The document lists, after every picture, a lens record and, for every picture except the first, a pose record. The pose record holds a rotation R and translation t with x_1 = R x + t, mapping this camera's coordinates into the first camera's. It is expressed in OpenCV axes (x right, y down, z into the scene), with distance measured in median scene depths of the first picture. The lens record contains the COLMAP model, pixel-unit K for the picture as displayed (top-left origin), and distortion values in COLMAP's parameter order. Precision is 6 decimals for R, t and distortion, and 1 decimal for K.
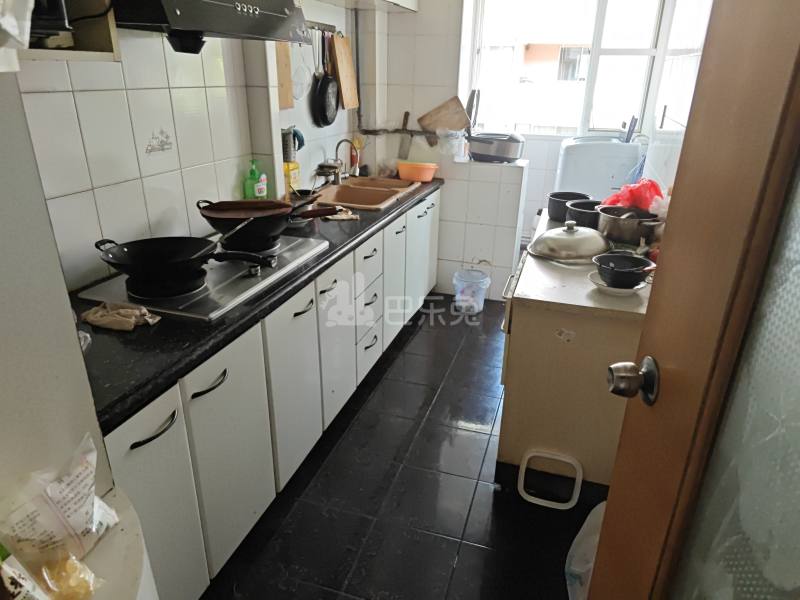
lens RADIAL K [[541.1, 0, 404.8], [0, 541.1, 301.3], [0, 0, 1]] dist [0.038021, 0.000379]
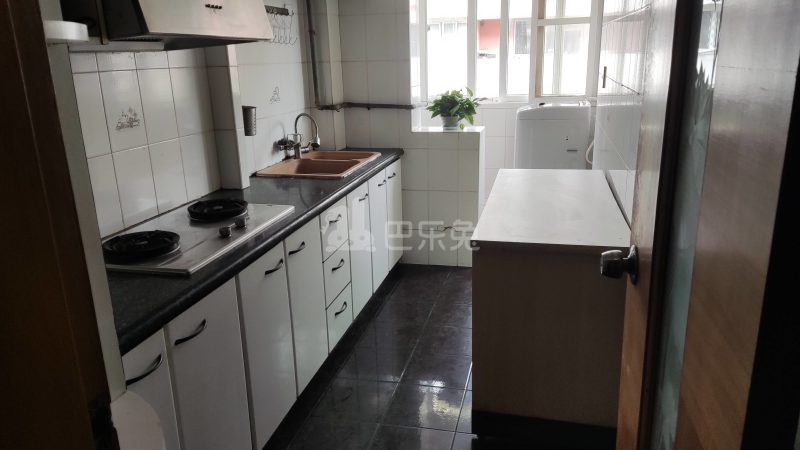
lens RADIAL K [[596.9, 0, 403.8], [0, 596.9, 224.9], [0, 0, 1]] dist [0.141159, -0.179674]
pose [[0.996337, -0.064458, 0.056203, 0.001453], [0.070796, 0.990337, -0.119248, 0.074950], [-0.047973, 0.122790, 0.991273, -0.142547]]
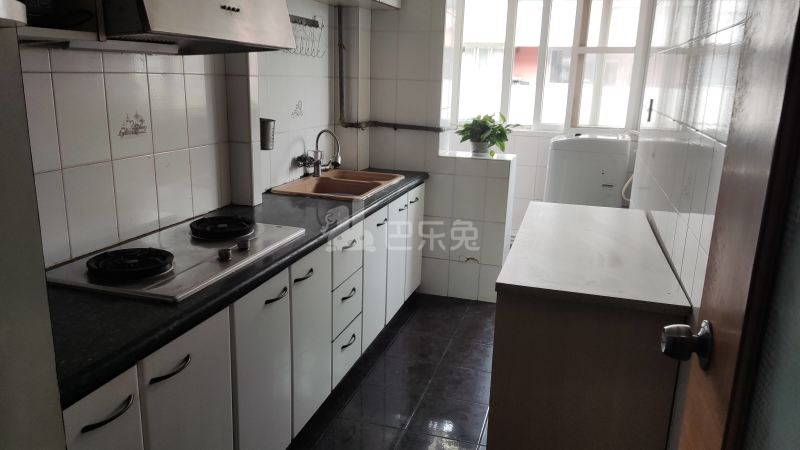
lens RADIAL K [[593.9, 0, 400.0], [0, 593.9, 225.0], [0, 0, 1]] dist [0.136106, -0.170735]
pose [[0.999905, 0.004835, 0.012927, 0.012898], [-0.002798, 0.988184, -0.153248, 0.042553], [-0.013515, 0.153197, 0.988103, -0.044553]]
